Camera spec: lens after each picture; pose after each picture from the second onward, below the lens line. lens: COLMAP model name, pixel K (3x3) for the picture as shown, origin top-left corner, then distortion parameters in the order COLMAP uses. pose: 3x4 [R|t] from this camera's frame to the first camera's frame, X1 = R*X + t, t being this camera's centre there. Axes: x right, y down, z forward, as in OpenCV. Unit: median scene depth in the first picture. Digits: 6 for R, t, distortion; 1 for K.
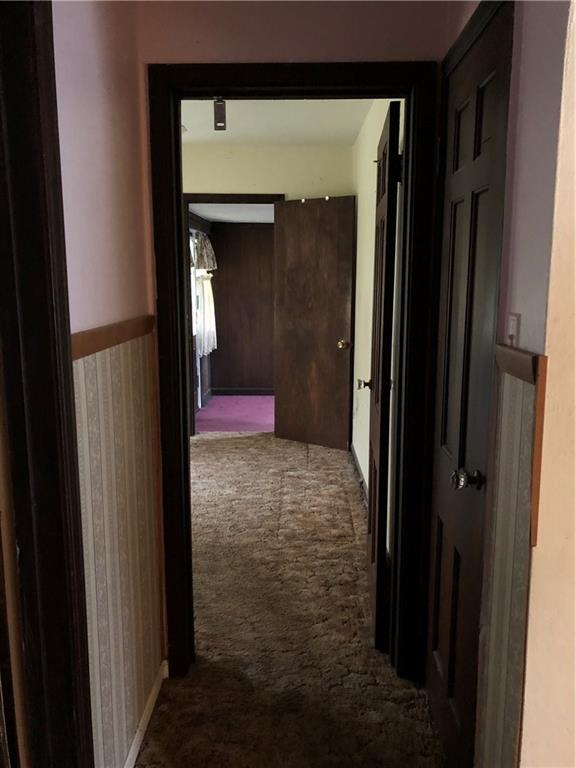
lens RADIAL K [[633.5, 0, 291.1], [0, 633.5, 384.5], [0, 0, 1]] dist [0.010529, 0.001817]
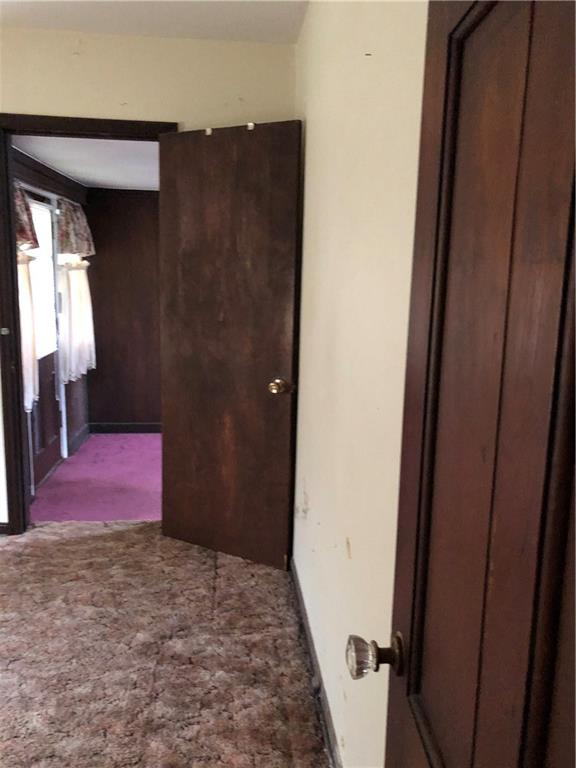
lens RADIAL K [[629.7, 0, 286.7], [0, 629.7, 380.9], [0, 0, 1]] dist [-0.005260, -0.001819]
pose [[0.994341, 0.003914, 0.106161, 0.029265], [-0.004142, 0.999990, 0.001926, -0.067905], [-0.106152, -0.002354, 0.994347, 0.429997]]
